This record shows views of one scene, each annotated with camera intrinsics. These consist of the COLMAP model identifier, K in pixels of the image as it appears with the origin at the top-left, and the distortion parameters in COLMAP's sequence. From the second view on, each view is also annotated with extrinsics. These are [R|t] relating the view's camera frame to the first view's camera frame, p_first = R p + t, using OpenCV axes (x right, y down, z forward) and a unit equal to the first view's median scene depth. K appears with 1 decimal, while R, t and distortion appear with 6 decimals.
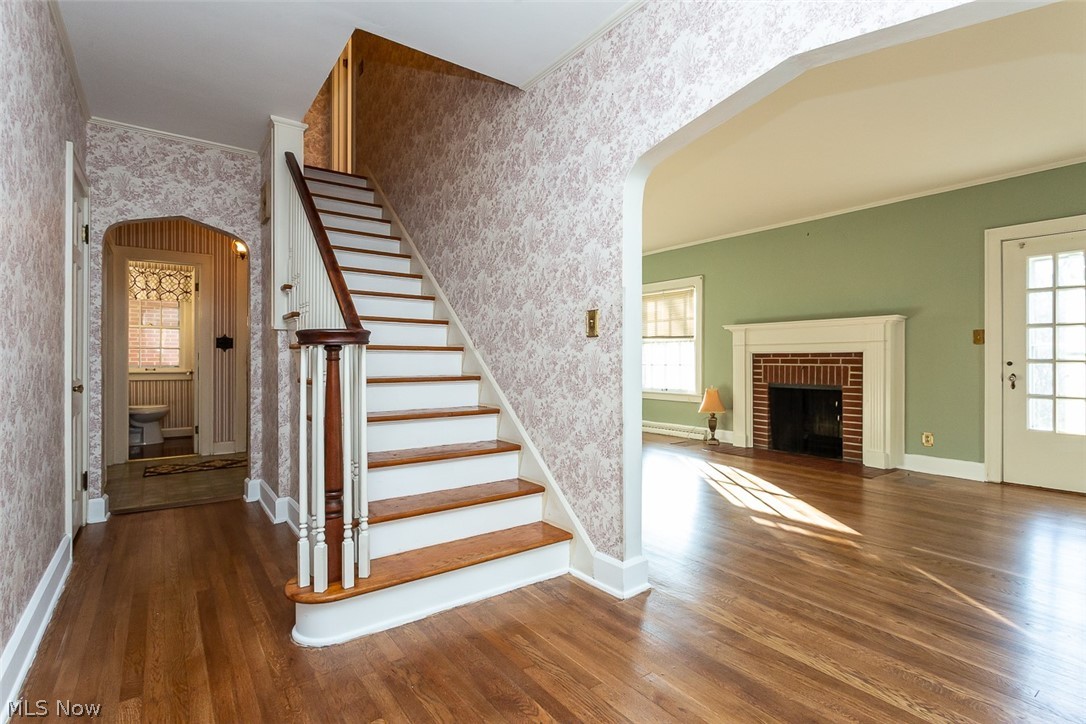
lens RADIAL K [[523.1, 0, 554.6], [0, 523.1, 361.9], [0, 0, 1]] dist [-0.000190, 0.000201]
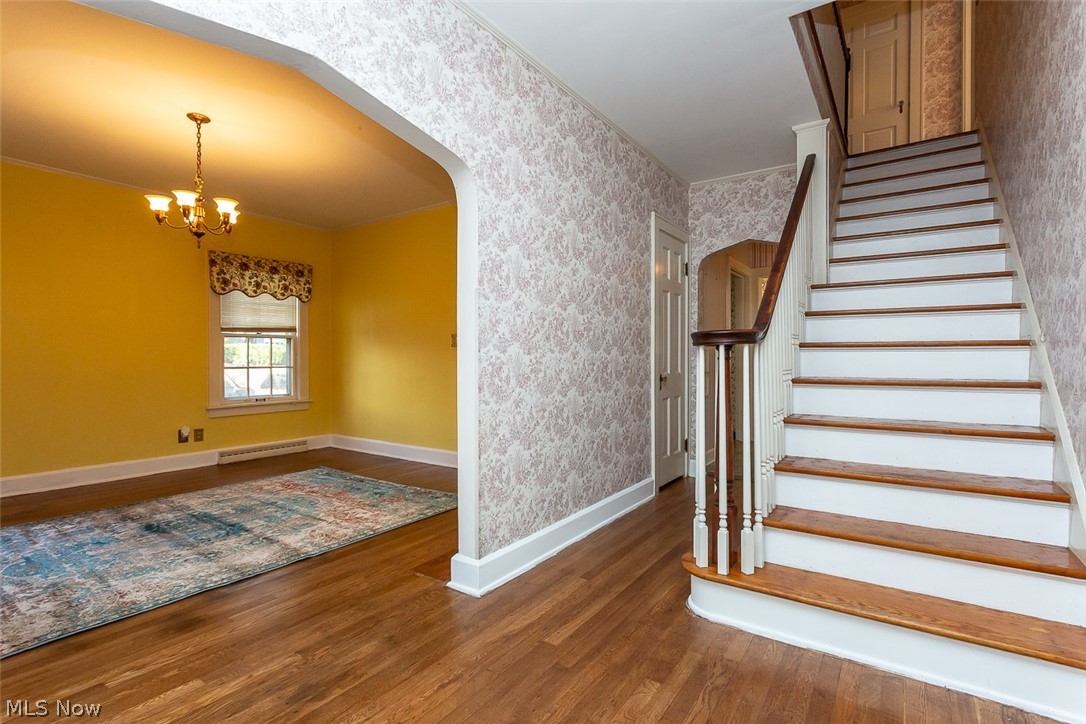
lens RADIAL K [[523.1, 0, 554.6], [0, 523.1, 361.9], [0, 0, 1]] dist [-0.000190, 0.000201]
pose [[0.321374, 0.003937, -0.946944, 0.420992], [0.000673, 0.999990, 0.004386, -0.003830], [0.946952, -0.002047, 0.321368, 0.283495]]
